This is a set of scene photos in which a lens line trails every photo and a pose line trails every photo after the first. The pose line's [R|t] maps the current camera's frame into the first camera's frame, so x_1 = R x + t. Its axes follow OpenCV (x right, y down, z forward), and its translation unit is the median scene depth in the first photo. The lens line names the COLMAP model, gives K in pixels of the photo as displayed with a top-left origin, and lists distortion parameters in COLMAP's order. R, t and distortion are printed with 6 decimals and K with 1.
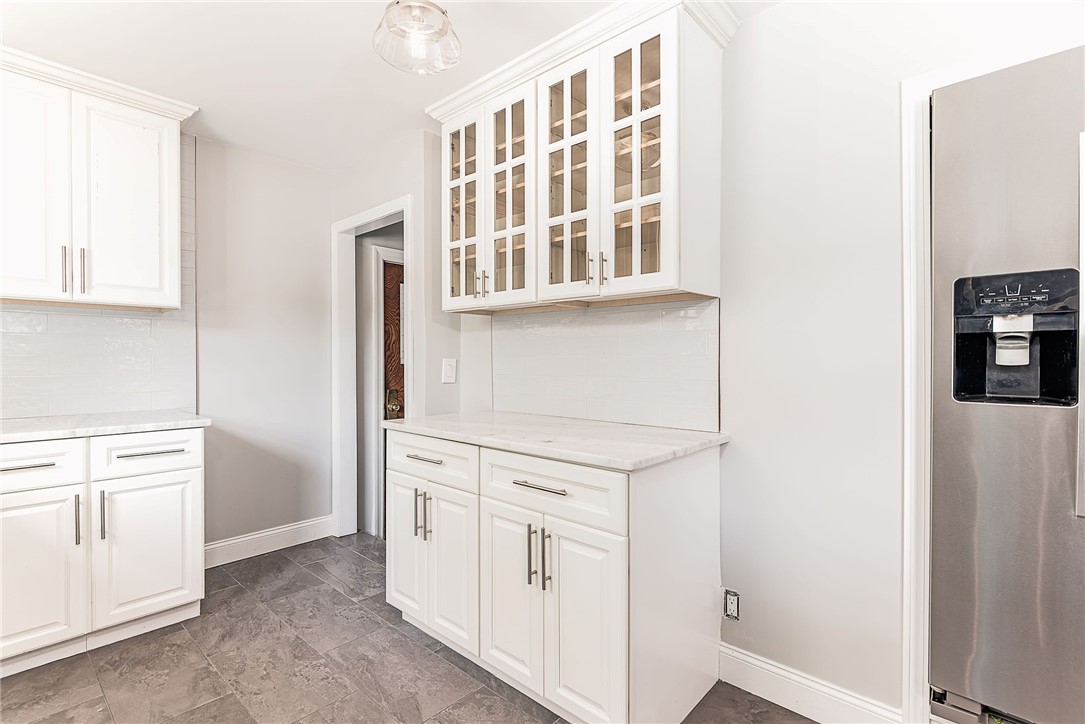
lens RADIAL K [[506.5, 0, 539.3], [0, 506.5, 358.7], [0, 0, 1]] dist [-0.001323, -0.000560]
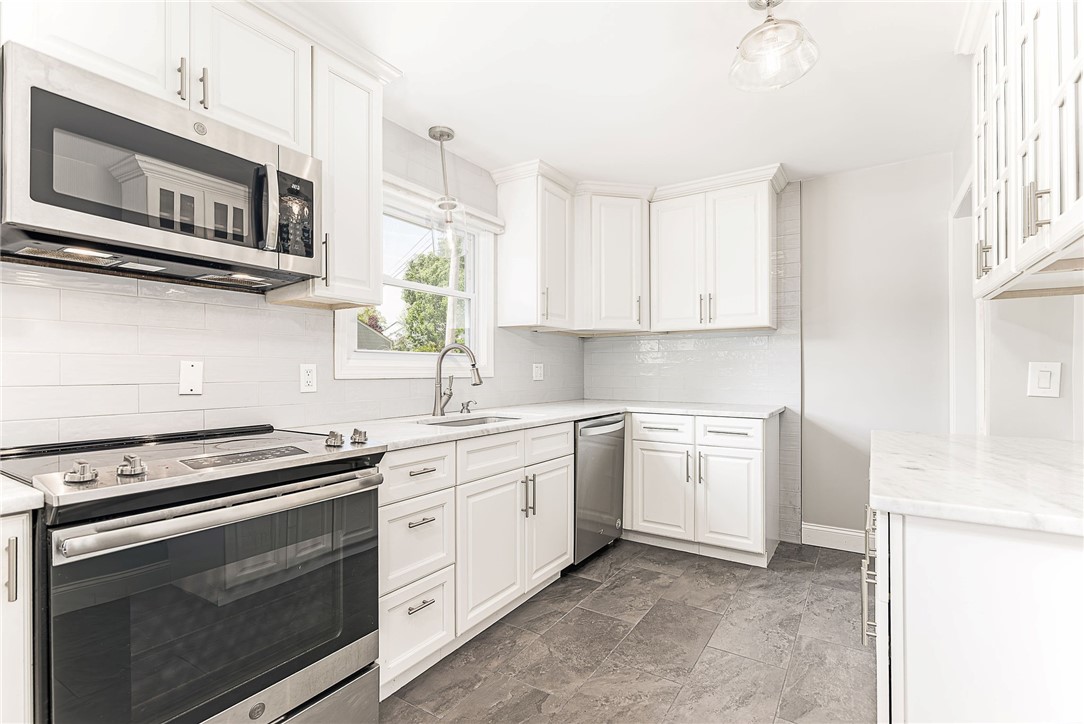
lens RADIAL K [[502.4, 0, 541.5], [0, 502.4, 365.7], [0, 0, 1]] dist [0.004193, -0.000018]
pose [[0.158267, -0.010351, -0.987342, 0.457986], [0.001498, 0.999946, -0.010242, 0.012362], [0.987395, 0.000142, 0.158274, 0.230094]]
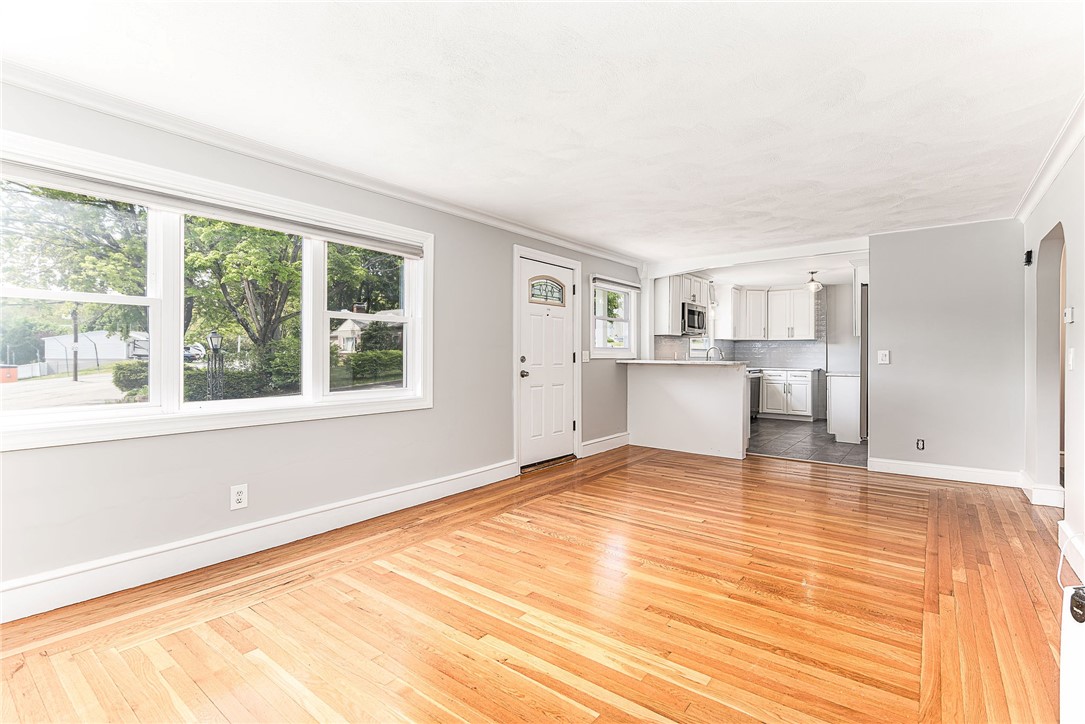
lens RADIAL K [[502.9, 0, 542.0], [0, 502.9, 365.7], [0, 0, 1]] dist [0.004193, -0.000018]
pose [[0.076723, 0.020752, -0.996836, 2.755519], [0.002245, 0.999777, 0.020986, 0.007545], [0.997050, -0.003848, 0.076660, -1.230904]]
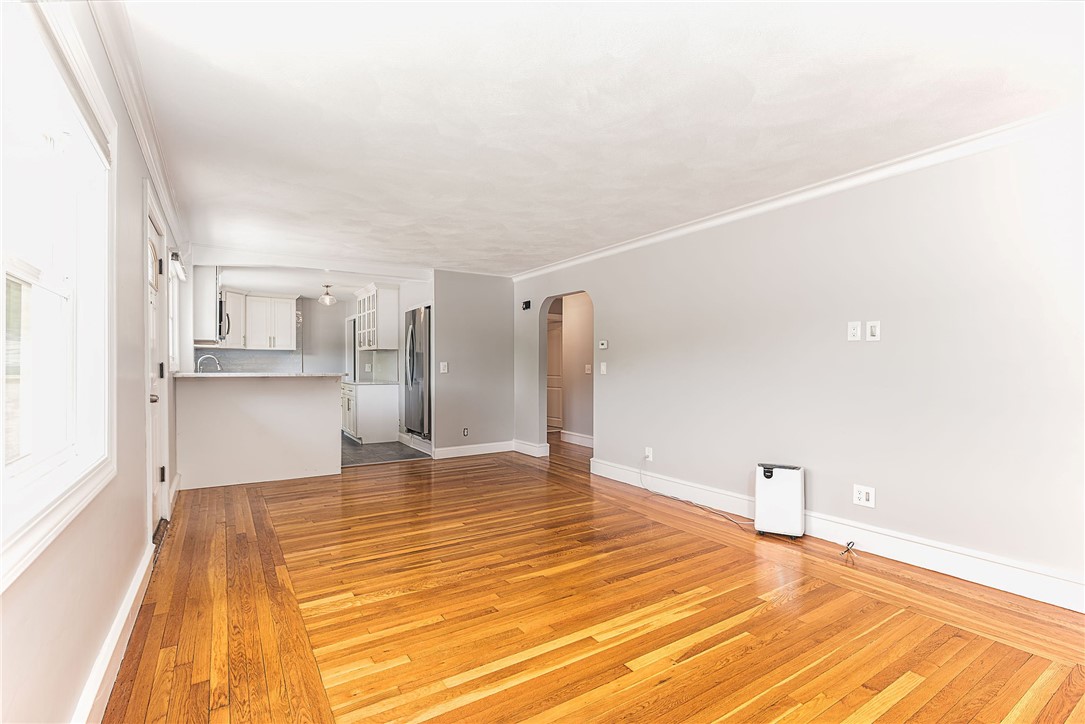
lens RADIAL K [[502.9, 0, 542.0], [0, 502.9, 365.7], [0, 0, 1]] dist [0.004193, -0.000018]
pose [[0.967384, 0.001185, -0.253311, 1.959487], [-0.000001, 0.999989, 0.004676, -0.004238], [0.253314, -0.004523, 0.967373, -2.102229]]
